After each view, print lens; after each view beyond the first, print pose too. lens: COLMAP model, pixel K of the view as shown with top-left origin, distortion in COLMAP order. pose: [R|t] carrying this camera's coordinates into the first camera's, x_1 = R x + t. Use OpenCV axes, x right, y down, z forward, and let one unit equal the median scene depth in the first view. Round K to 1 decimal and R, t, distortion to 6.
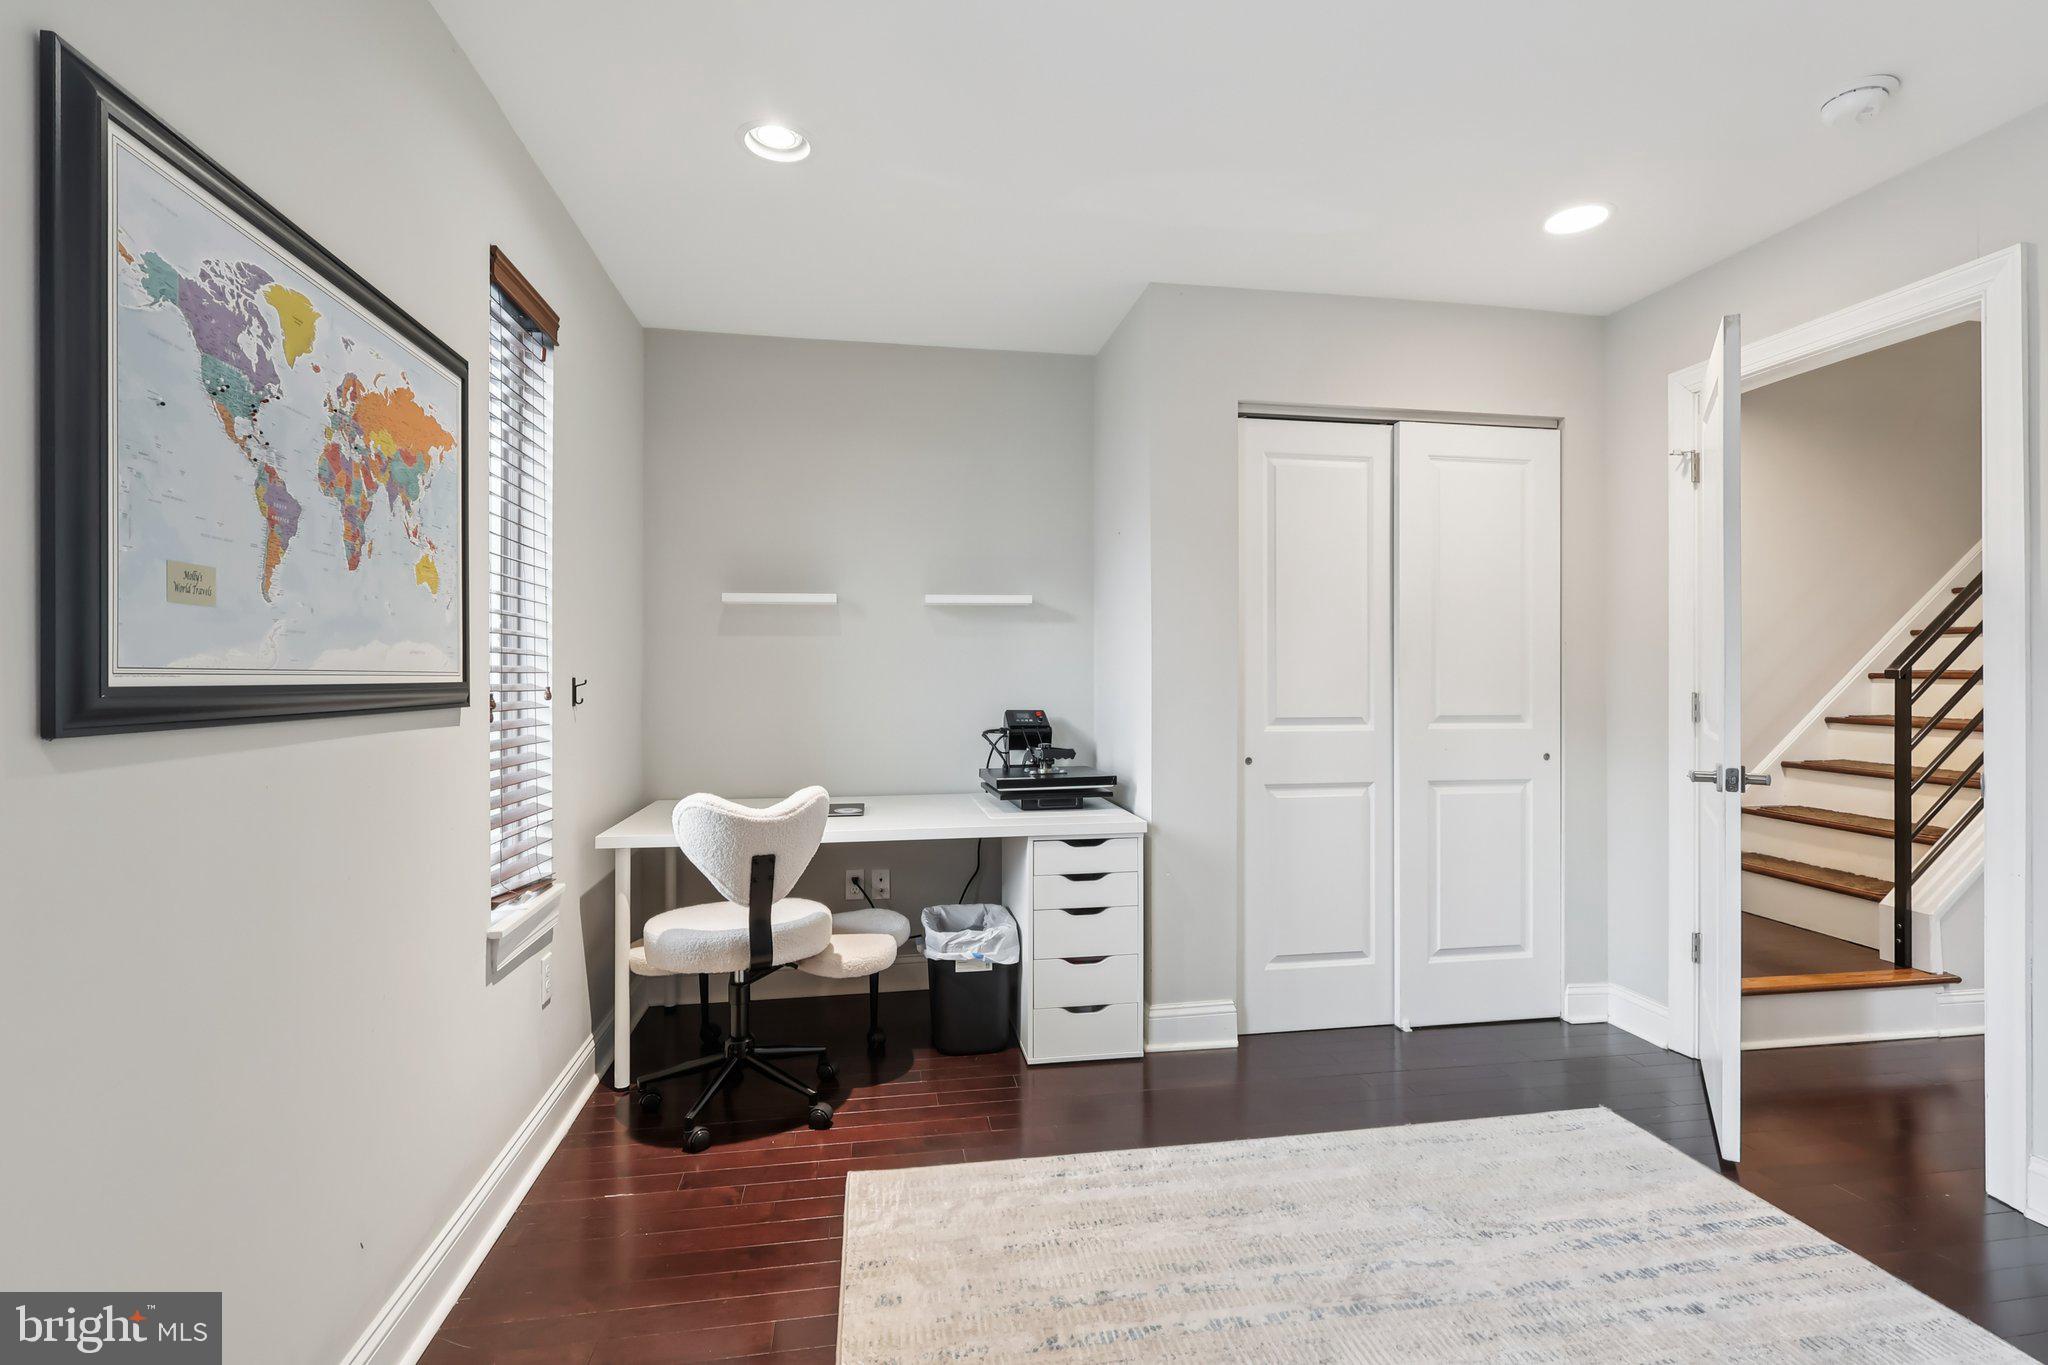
lens RADIAL K [[953.9, 0, 1028.8], [0, 953.9, 670.5], [0, 0, 1]] dist [-0.005857, 0.001599]
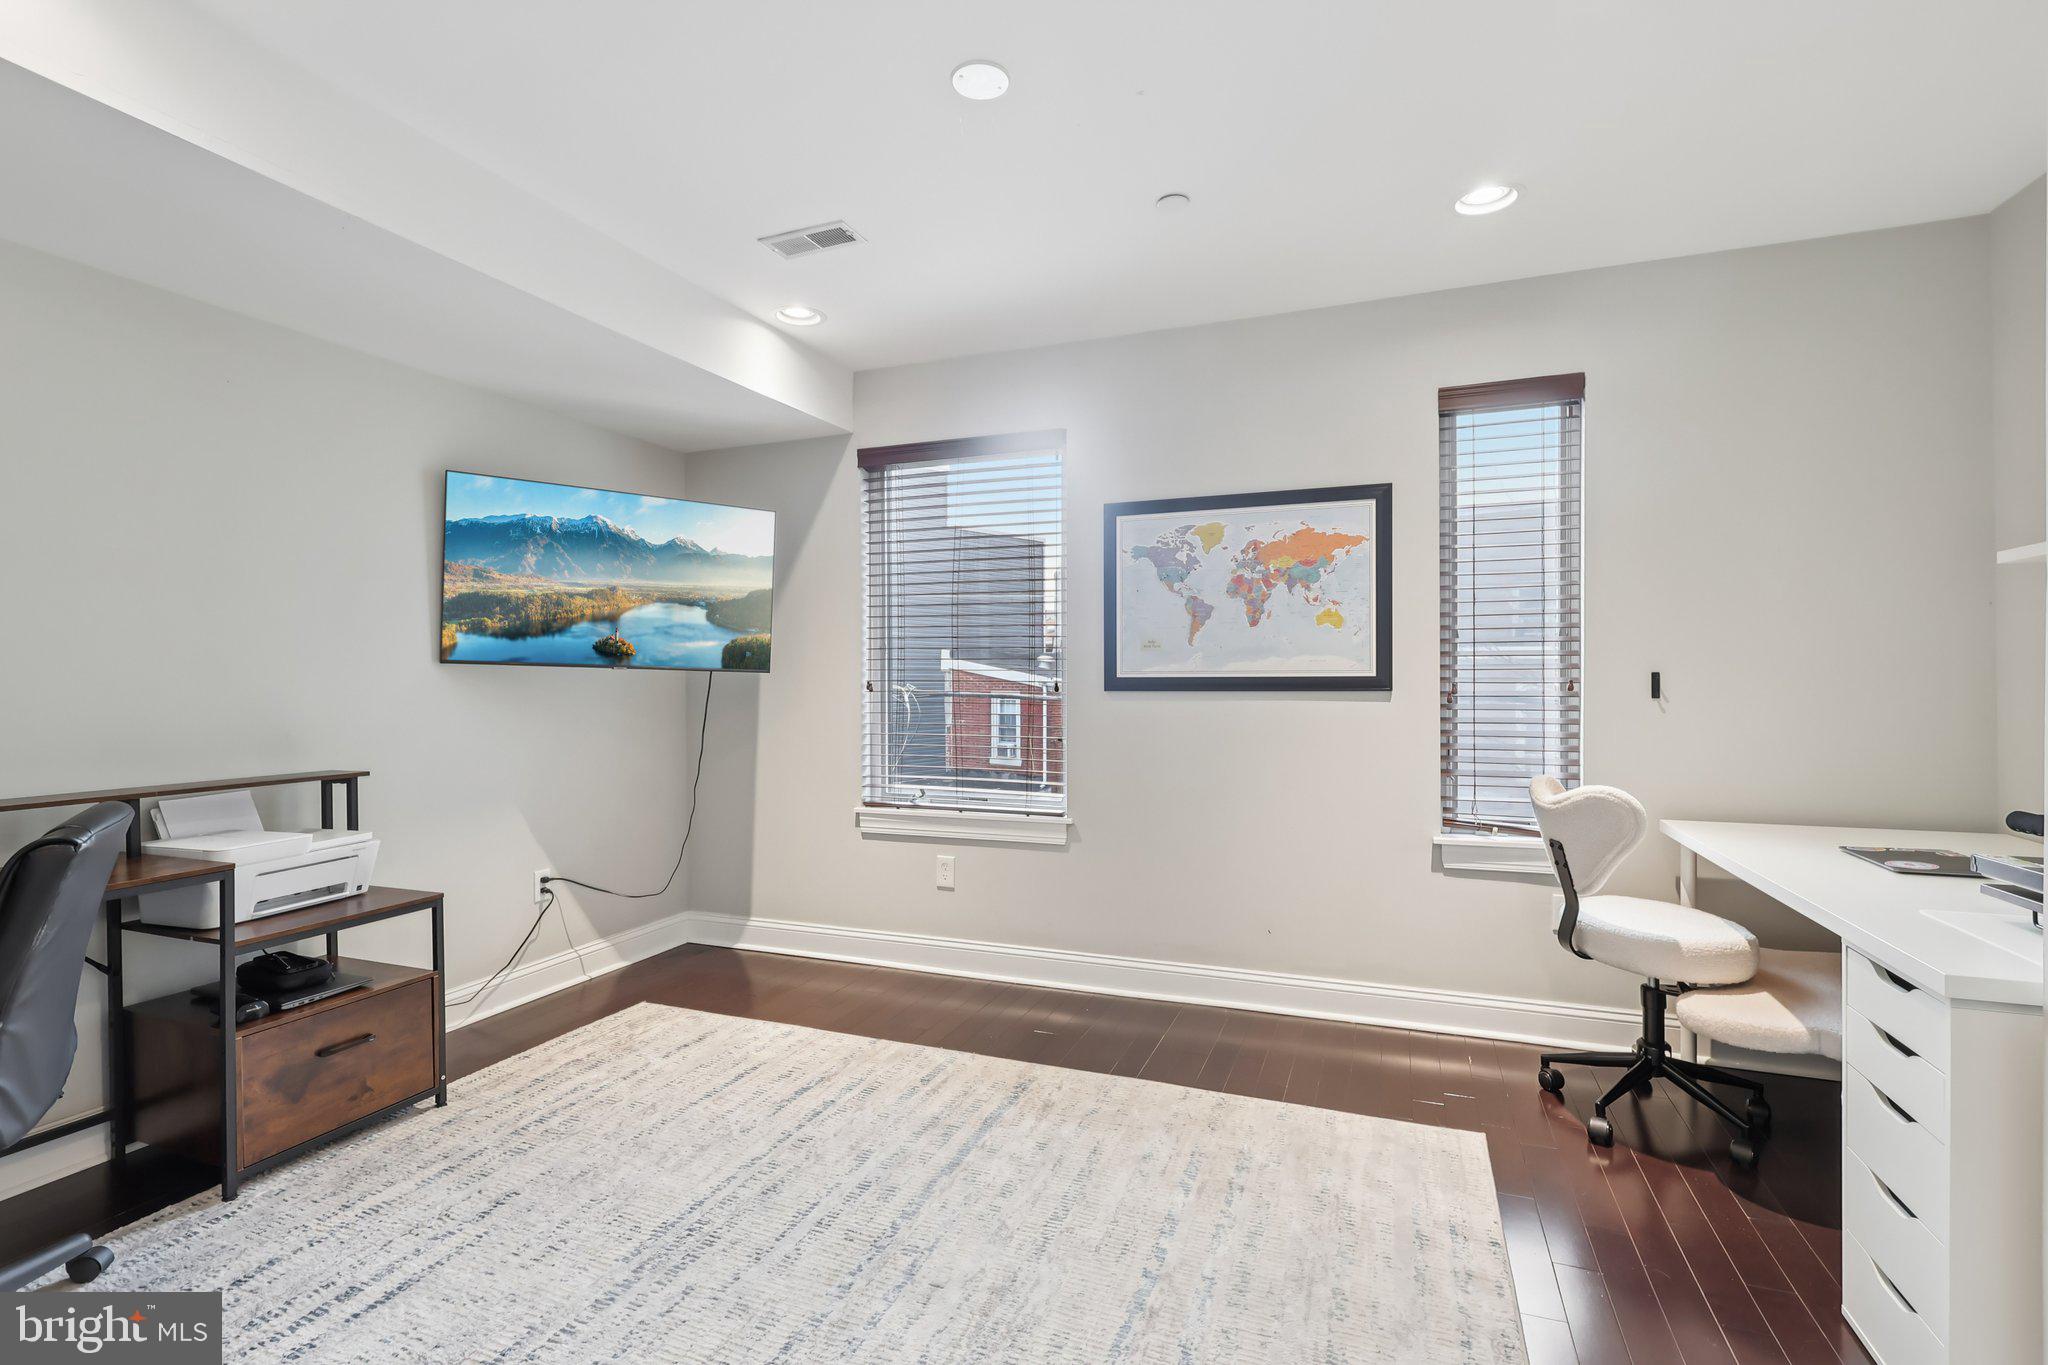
lens RADIAL K [[953.9, 0, 1023.3], [0, 953.9, 684.6], [0, 0, 1]] dist [-0.005857, 0.001599]
pose [[-0.515897, 0.004931, -0.856636, 1.782845], [0.006851, 0.999975, 0.001630, 0.029385], [0.856623, -0.005028, -0.515918, 1.993479]]
